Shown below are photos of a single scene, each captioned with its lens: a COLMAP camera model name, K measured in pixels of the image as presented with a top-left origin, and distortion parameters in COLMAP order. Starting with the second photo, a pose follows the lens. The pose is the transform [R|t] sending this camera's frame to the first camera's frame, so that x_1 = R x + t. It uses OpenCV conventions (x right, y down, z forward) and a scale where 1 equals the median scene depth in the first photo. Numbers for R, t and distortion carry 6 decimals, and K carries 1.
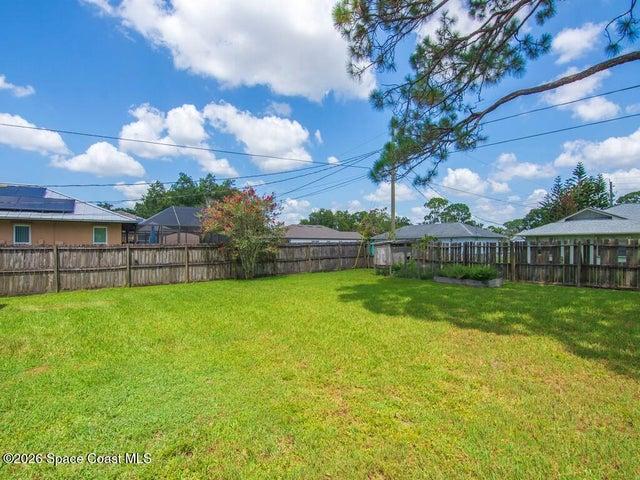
lens RADIAL K [[308.3, 0, 319.1], [0, 308.3, 242.4], [0, 0, 1]] dist [-0.002878, -0.013815]
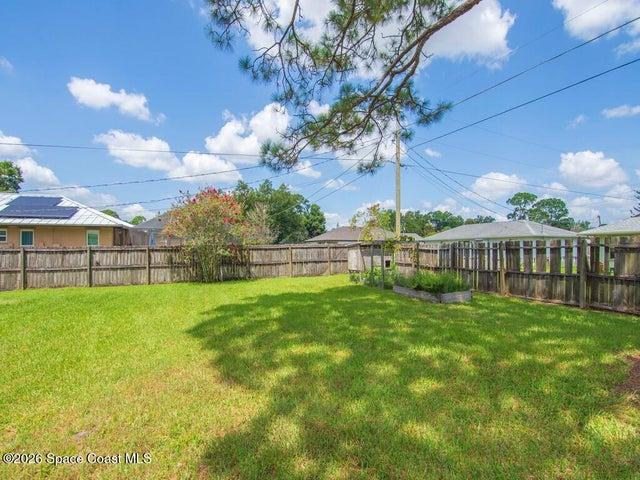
lens RADIAL K [[308.3, 0, 319.1], [0, 308.3, 242.4], [0, 0, 1]] dist [-0.002878, -0.013815]
pose [[0.967566, -0.005732, -0.252553, 0.365759], [0.003588, 0.999954, -0.008949, 0.003591], [0.252592, 0.007752, 0.967542, 0.160790]]
